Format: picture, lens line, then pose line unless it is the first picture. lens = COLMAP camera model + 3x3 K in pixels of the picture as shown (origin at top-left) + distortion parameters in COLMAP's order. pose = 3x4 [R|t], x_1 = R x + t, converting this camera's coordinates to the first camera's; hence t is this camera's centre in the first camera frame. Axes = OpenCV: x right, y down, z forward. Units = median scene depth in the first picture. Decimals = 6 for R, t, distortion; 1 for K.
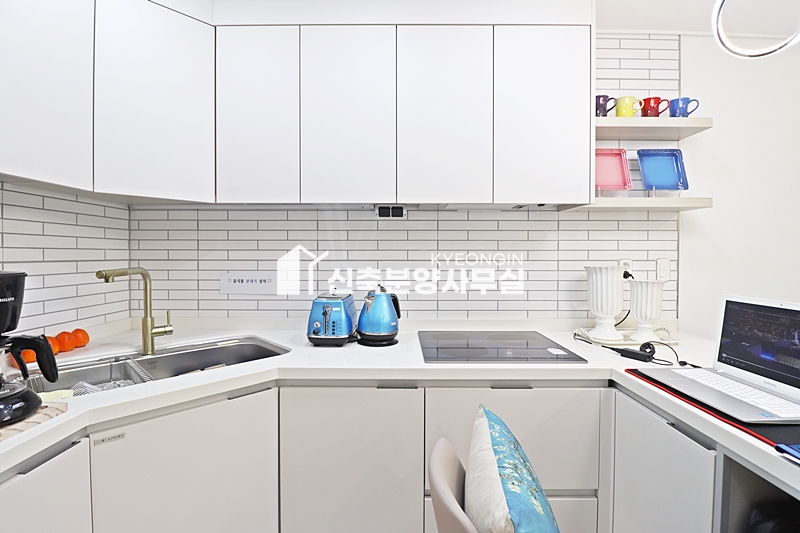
lens RADIAL K [[370.0, 0, 395.0], [0, 370.0, 260.6], [0, 0, 1]] dist [-0.002130, -0.000874]
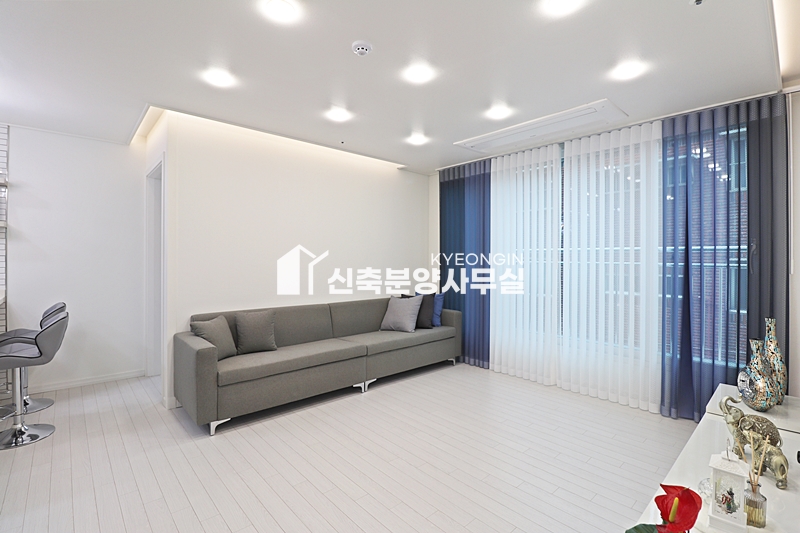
lens RADIAL K [[370.0, 0, 395.0], [0, 370.0, 260.6], [0, 0, 1]] dist [-0.002130, -0.000874]
pose [[0.740704, -0.002462, 0.671827, 1.006858], [0.009703, 0.999928, -0.007033, 0.054496], [-0.671762, 0.011728, 0.740674, -1.580125]]
